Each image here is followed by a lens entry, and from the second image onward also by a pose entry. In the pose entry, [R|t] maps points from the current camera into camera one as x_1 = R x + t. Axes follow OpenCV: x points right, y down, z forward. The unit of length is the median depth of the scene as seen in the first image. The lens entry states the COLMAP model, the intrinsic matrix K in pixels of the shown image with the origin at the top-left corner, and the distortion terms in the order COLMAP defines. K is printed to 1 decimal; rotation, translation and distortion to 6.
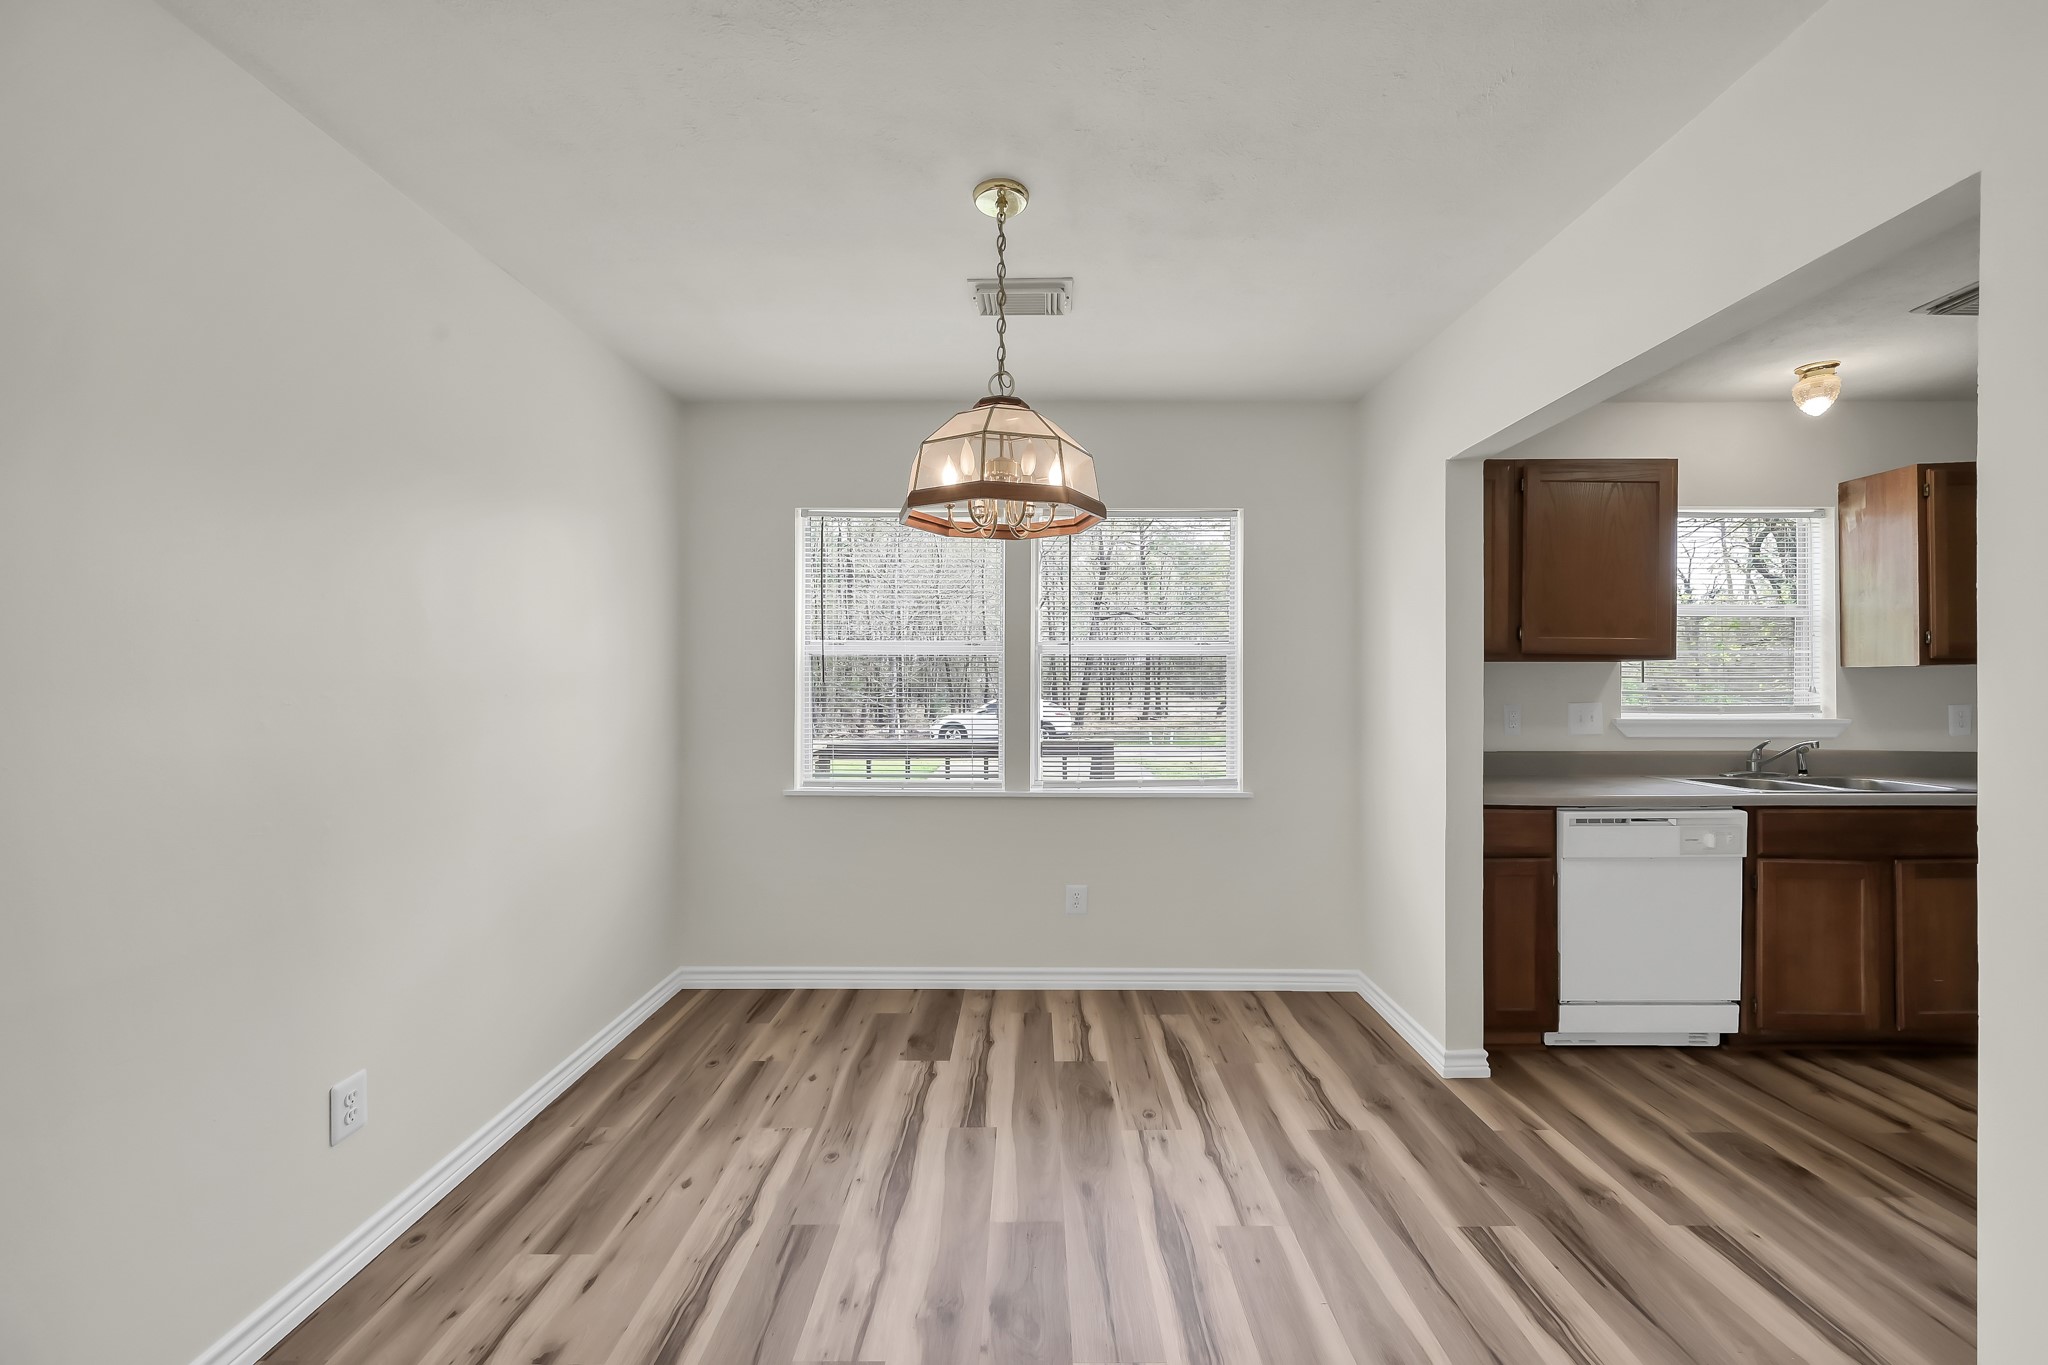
lens RADIAL K [[796.3, 0, 1020.9], [0, 796.3, 683.7], [0, 0, 1]] dist [-0.001415, -0.000679]
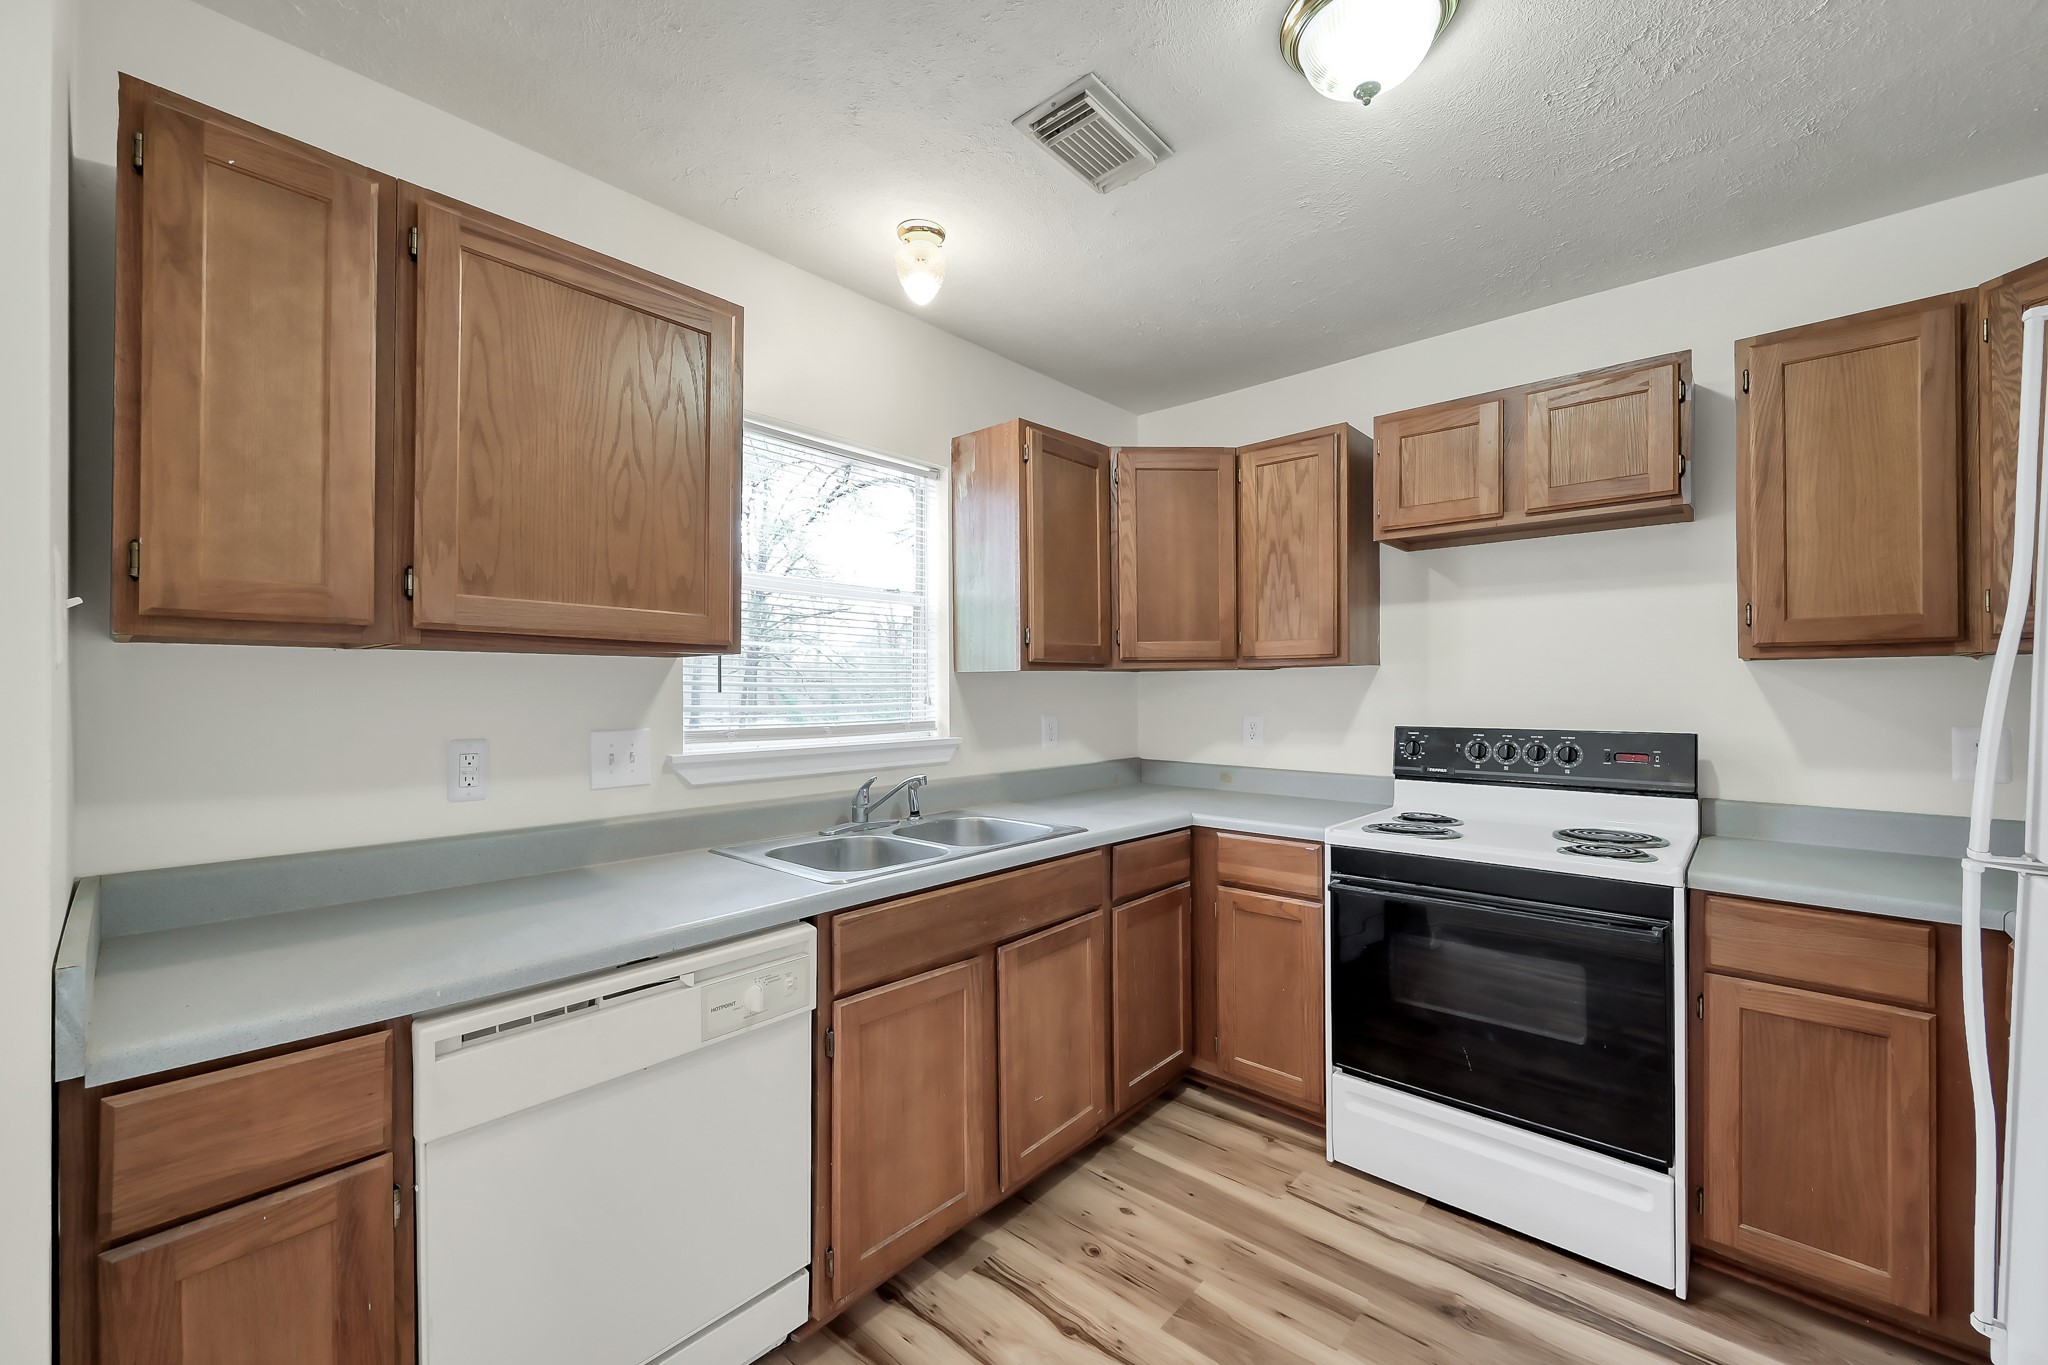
lens RADIAL K [[796.3, 0, 1010.6], [0, 796.3, 688.3], [0, 0, 1]] dist [-0.001415, -0.000679]
pose [[0.668501, -0.001188, 0.743711, 0.576591], [0.001815, 0.999998, -0.000033, -0.005258], [-0.743709, 0.001372, 0.668502, 0.514394]]
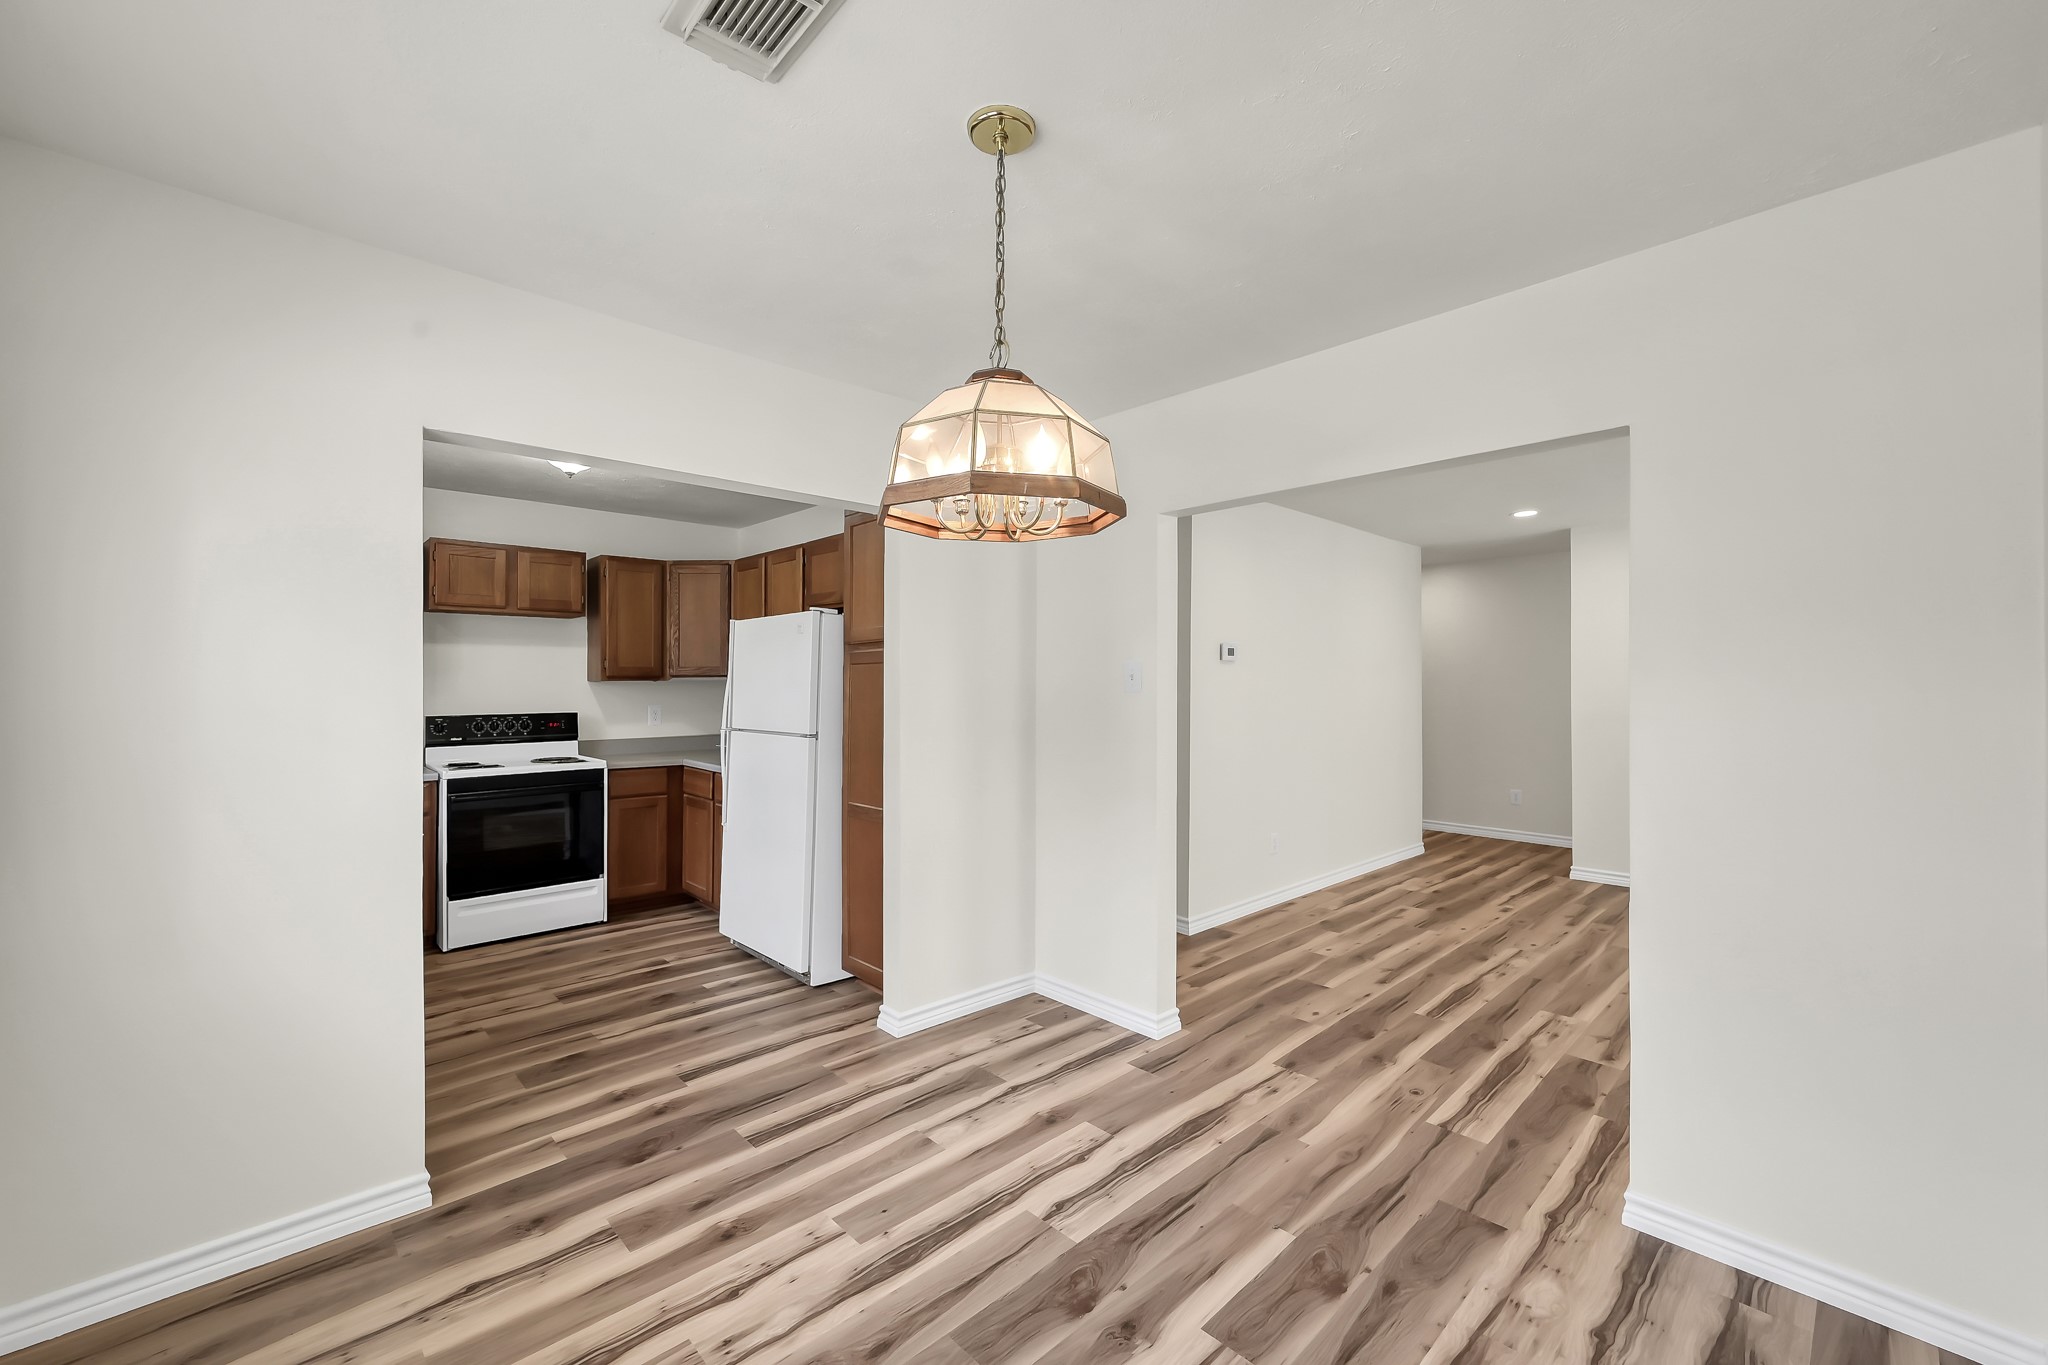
lens RADIAL K [[796.3, 0, 1044.2], [0, 796.3, 683.8], [0, 0, 1]] dist [-0.001415, -0.000679]
pose [[-0.693379, -0.000189, 0.720573, -0.438292], [0.004886, 0.999976, 0.004963, -0.027405], [-0.720557, 0.006962, -0.693361, 1.028846]]
